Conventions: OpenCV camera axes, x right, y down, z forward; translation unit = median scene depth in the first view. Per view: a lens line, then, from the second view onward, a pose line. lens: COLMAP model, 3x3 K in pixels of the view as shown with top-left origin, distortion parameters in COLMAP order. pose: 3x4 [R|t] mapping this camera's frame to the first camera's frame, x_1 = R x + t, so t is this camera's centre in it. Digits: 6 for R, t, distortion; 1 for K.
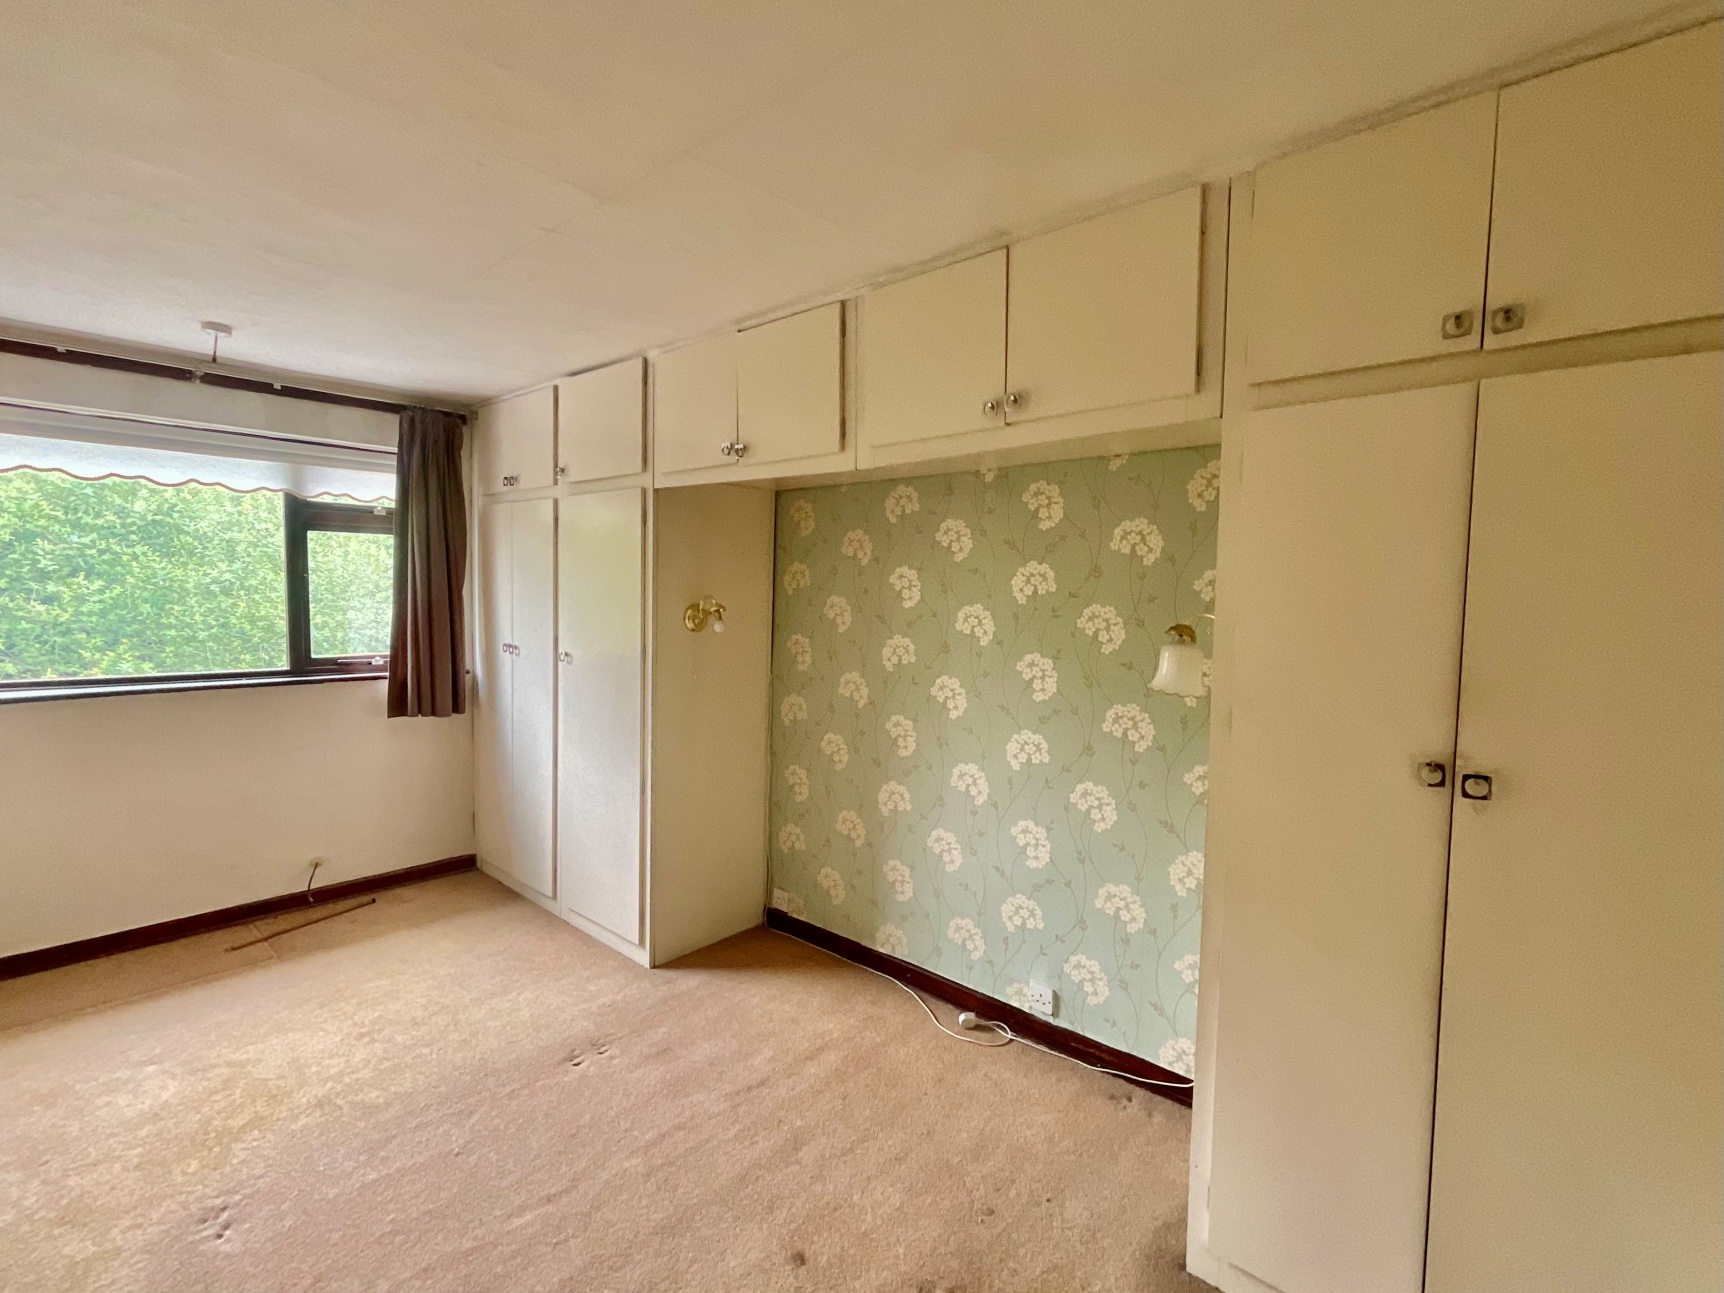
lens RADIAL K [[804.3, 0, 854.7], [0, 804.3, 650.1], [0, 0, 1]] dist [0.000027, 0.000775]
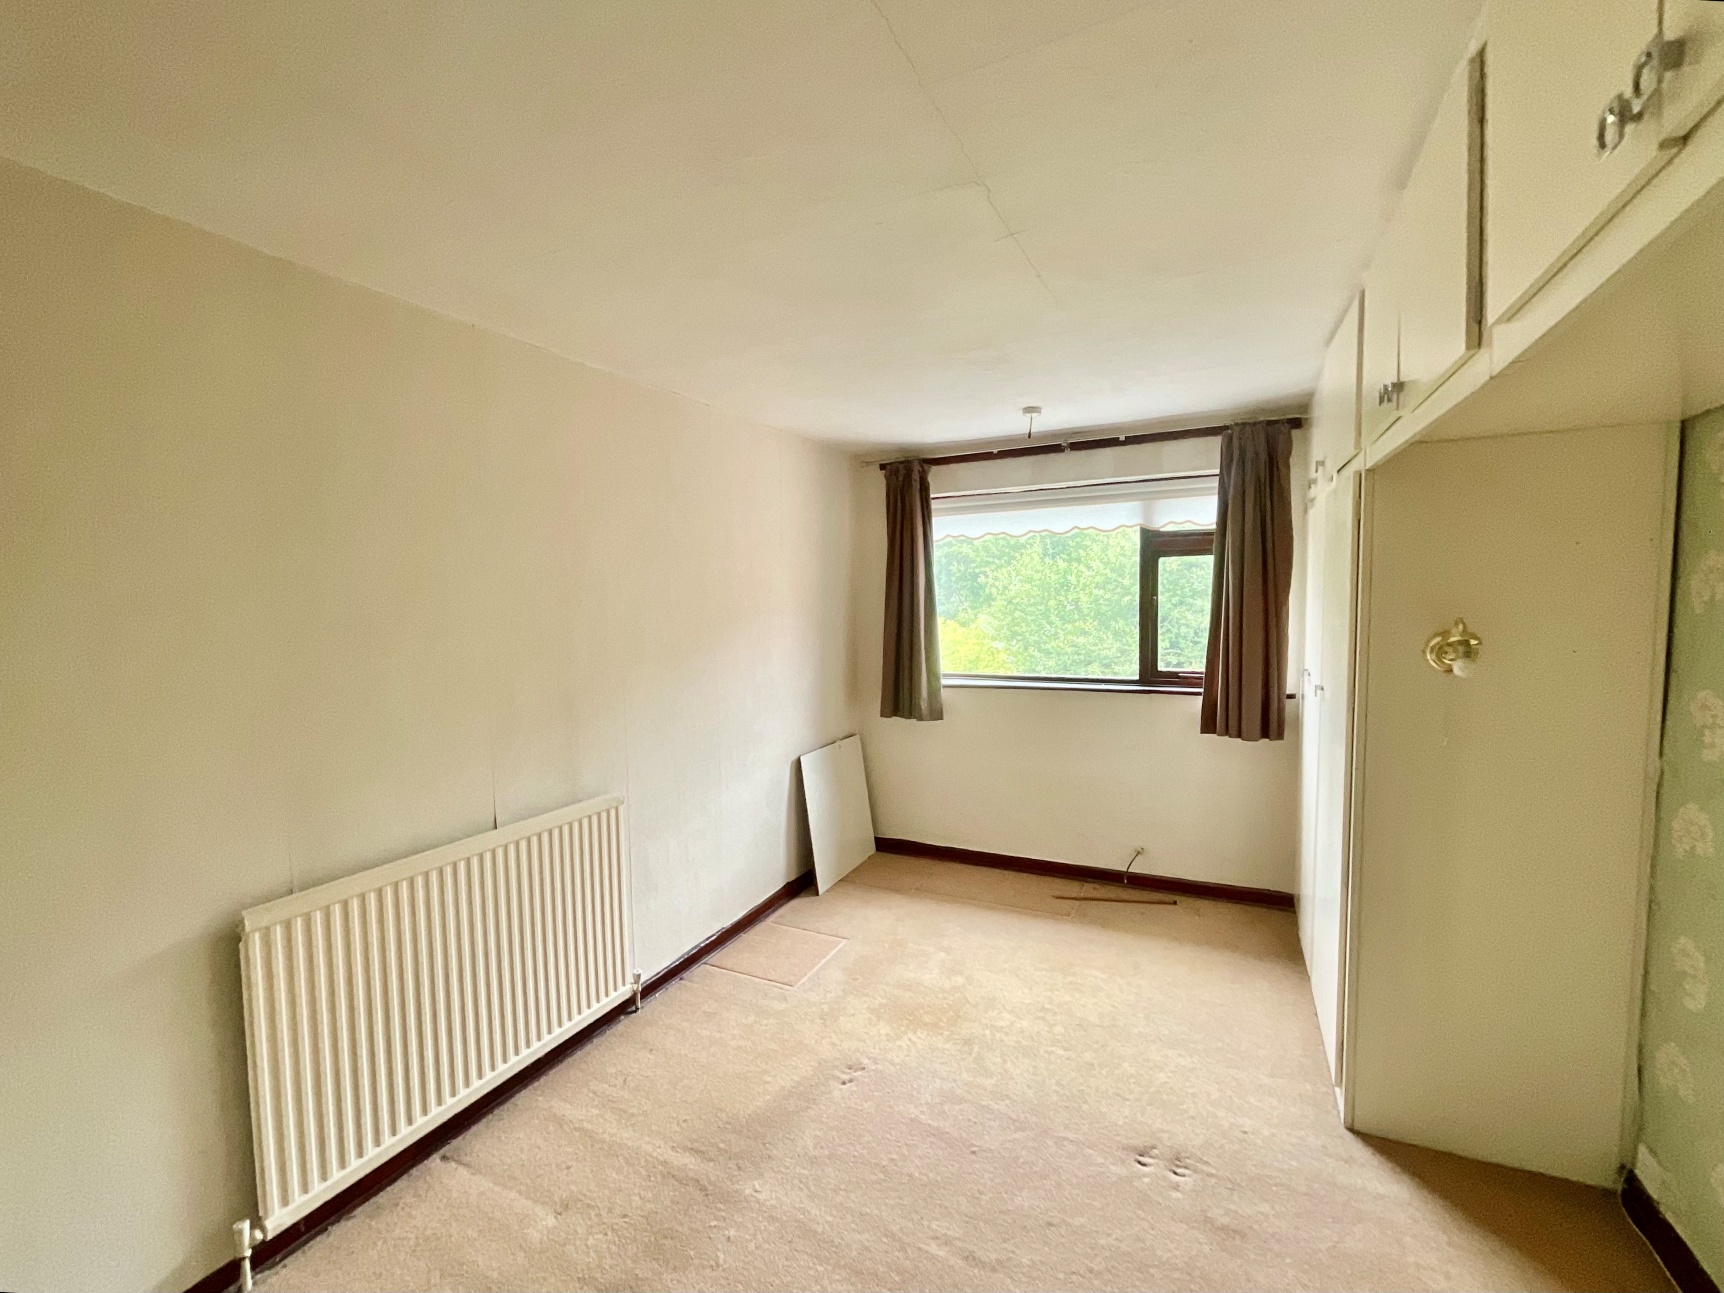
lens RADIAL K [[744.7, 0, 864.2], [0, 744.7, 650.8], [0, 0, 1]] dist [0.001880, -0.002784]
pose [[0.283893, 0.042684, -0.957906, 0.218586], [-0.044469, 0.998520, 0.031314, -0.033732], [0.957824, 0.033707, 0.285371, 0.324049]]
